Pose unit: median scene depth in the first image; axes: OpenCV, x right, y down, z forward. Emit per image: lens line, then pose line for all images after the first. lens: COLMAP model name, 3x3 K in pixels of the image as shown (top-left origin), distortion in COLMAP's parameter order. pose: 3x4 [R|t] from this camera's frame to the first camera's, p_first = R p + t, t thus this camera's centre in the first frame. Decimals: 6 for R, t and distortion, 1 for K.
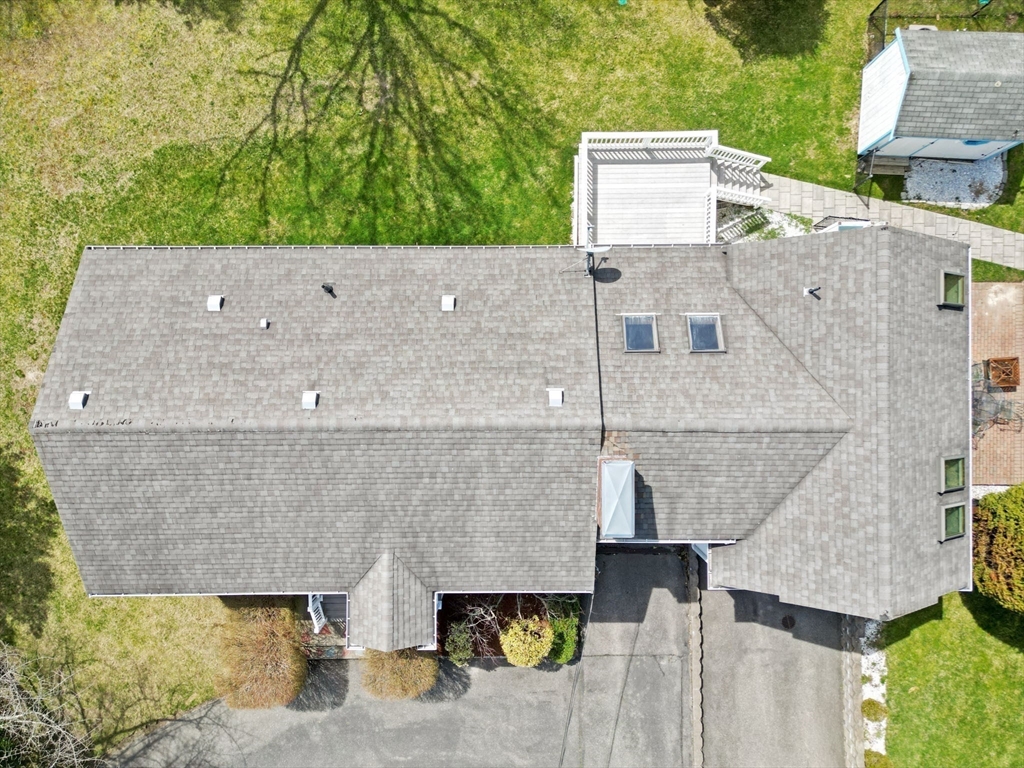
lens RADIAL K [[771.4, 0, 512.0], [0, 771.4, 384.0], [0, 0, 1]] dist [0.076389, -0.099343]
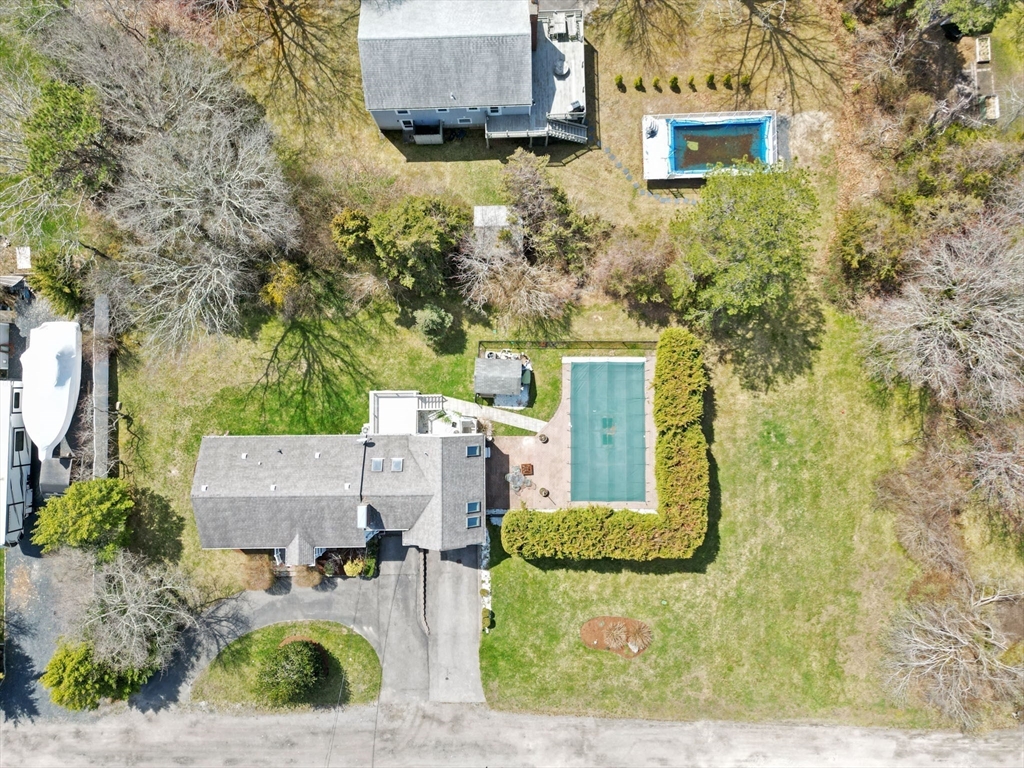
lens RADIAL K [[712.3, 0, 512.0], [0, 712.3, 384.0], [0, 0, 1]] dist [0.065765, -0.206271]
pose [[0.999680, -0.005782, 0.024628, 0.504922], [0.006618, 0.999400, -0.033988, -0.228860], [-0.024417, 0.034140, 0.999119, -1.540921]]
